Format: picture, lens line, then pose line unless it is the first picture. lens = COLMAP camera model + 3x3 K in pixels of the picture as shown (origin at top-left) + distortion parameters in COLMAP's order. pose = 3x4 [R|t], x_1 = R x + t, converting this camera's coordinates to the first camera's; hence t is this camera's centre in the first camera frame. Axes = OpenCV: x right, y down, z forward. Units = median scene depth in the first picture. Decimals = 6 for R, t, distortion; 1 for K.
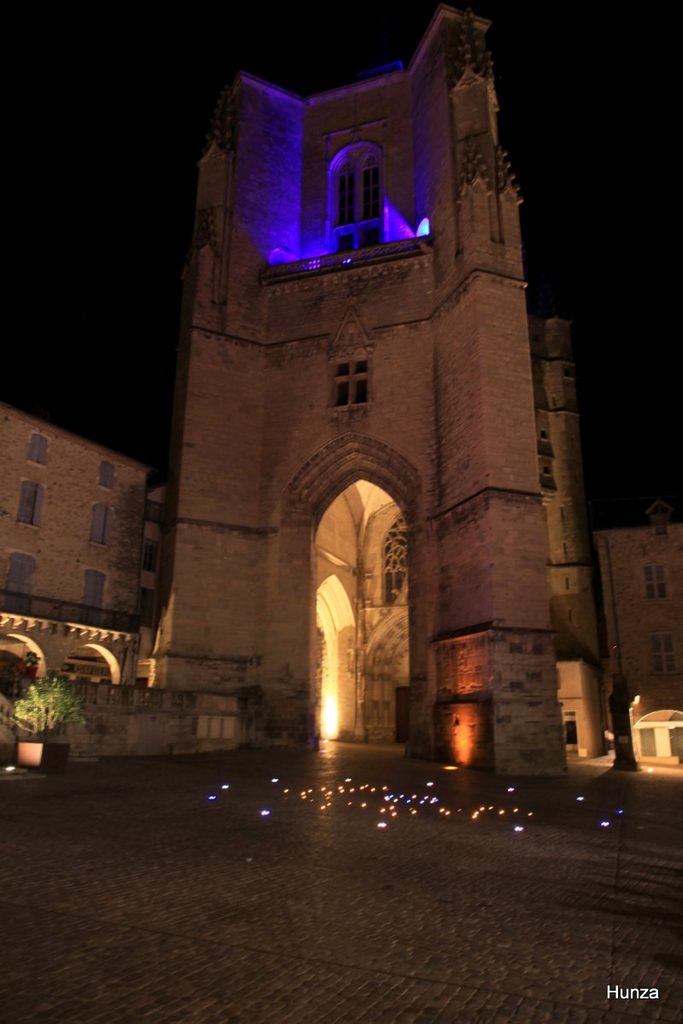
lens RADIAL K [[714.0, 0, 341.5], [0, 714.0, 512.0], [0, 0, 1]] dist [-0.027671, 0.002121]
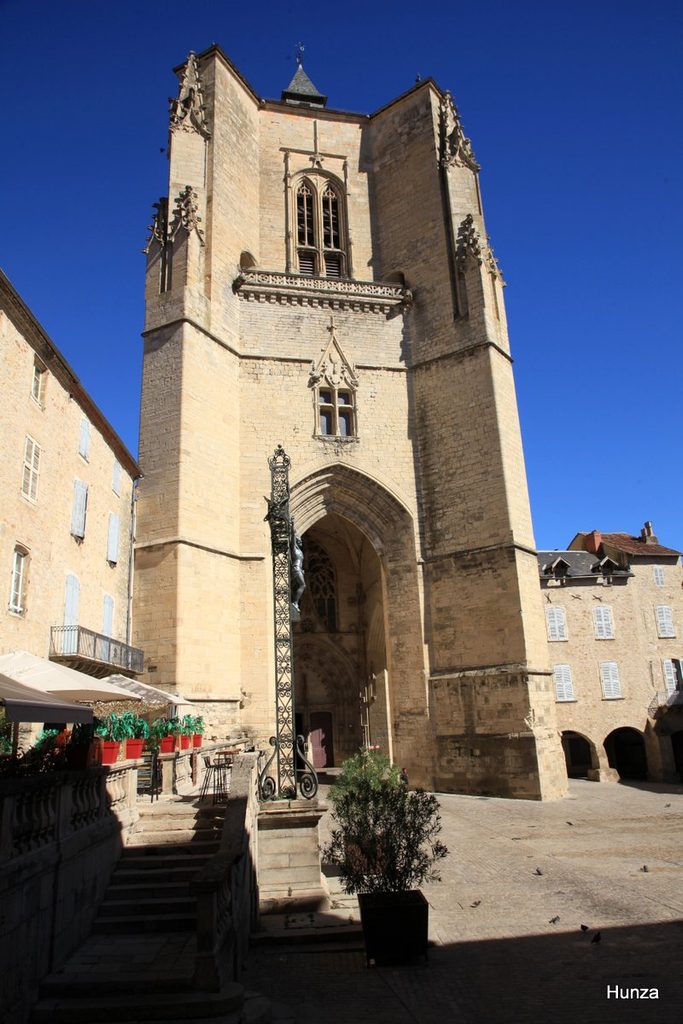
lens RADIAL K [[714.0, 0, 341.5], [0, 714.0, 512.0], [0, 0, 1]] dist [-0.027671, 0.002121]
pose [[0.840667, 0.108265, 0.530620, -0.514949], [-0.103471, 0.993873, -0.038854, -0.007761], [-0.531575, -0.022241, 0.846719, 0.160903]]
